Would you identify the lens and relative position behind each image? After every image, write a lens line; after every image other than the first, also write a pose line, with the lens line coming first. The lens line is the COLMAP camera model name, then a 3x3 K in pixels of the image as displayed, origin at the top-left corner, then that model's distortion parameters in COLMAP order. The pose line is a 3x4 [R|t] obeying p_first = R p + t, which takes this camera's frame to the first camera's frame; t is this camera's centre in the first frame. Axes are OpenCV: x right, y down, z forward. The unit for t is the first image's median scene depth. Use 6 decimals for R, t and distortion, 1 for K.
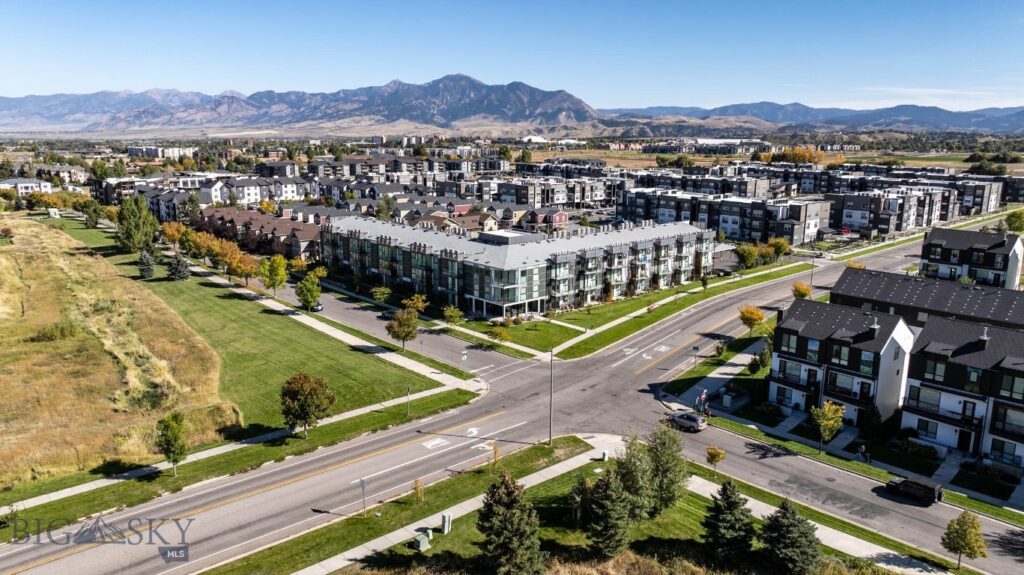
lens RADIAL K [[722.0, 0, 512.7], [0, 722.0, 285.7], [0, 0, 1]] dist [-0.025939, 0.028198]
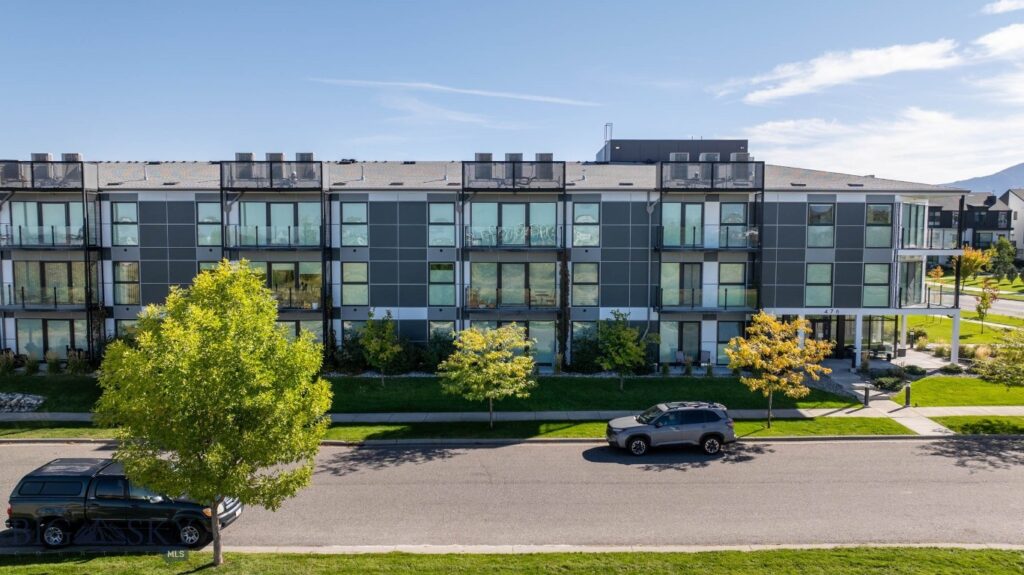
lens RADIAL K [[722.0, 0, 522.8], [0, 722.0, 285.9], [0, 0, 1]] dist [-0.025939, 0.028198]
pose [[0.673279, -0.062321, 0.736758, -0.340411], [0.164635, 0.984062, -0.067210, 0.006765], [-0.720827, 0.166546, 0.672808, 0.878874]]
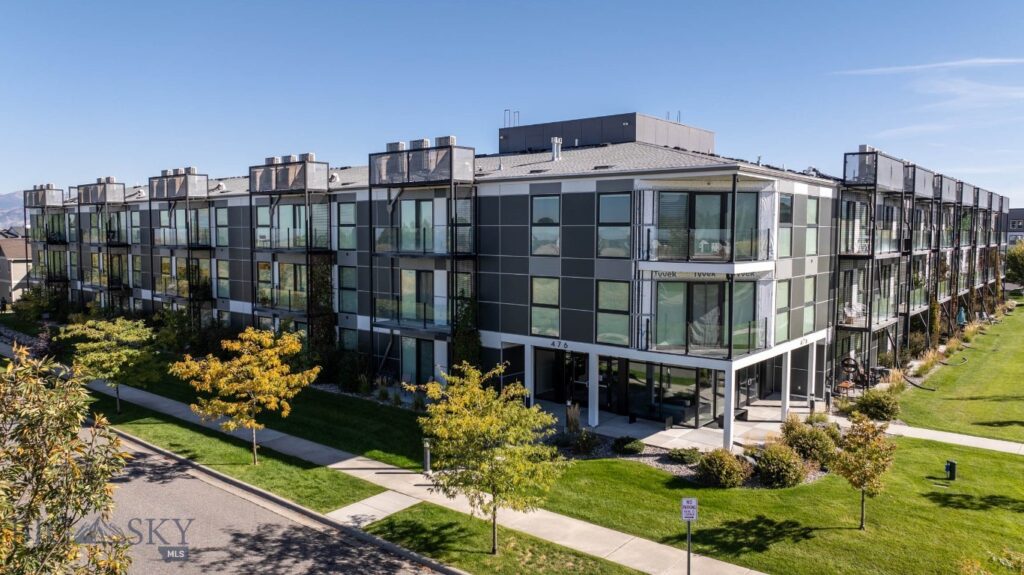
lens RADIAL K [[722.0, 0, 509.2], [0, 722.0, 289.6], [0, 0, 1]] dist [-0.025939, 0.028198]
pose [[0.990793, -0.015303, 0.134520, -0.088388], [0.033706, 0.990188, -0.135616, 0.029783], [-0.131124, 0.138902, 0.981587, 0.780629]]
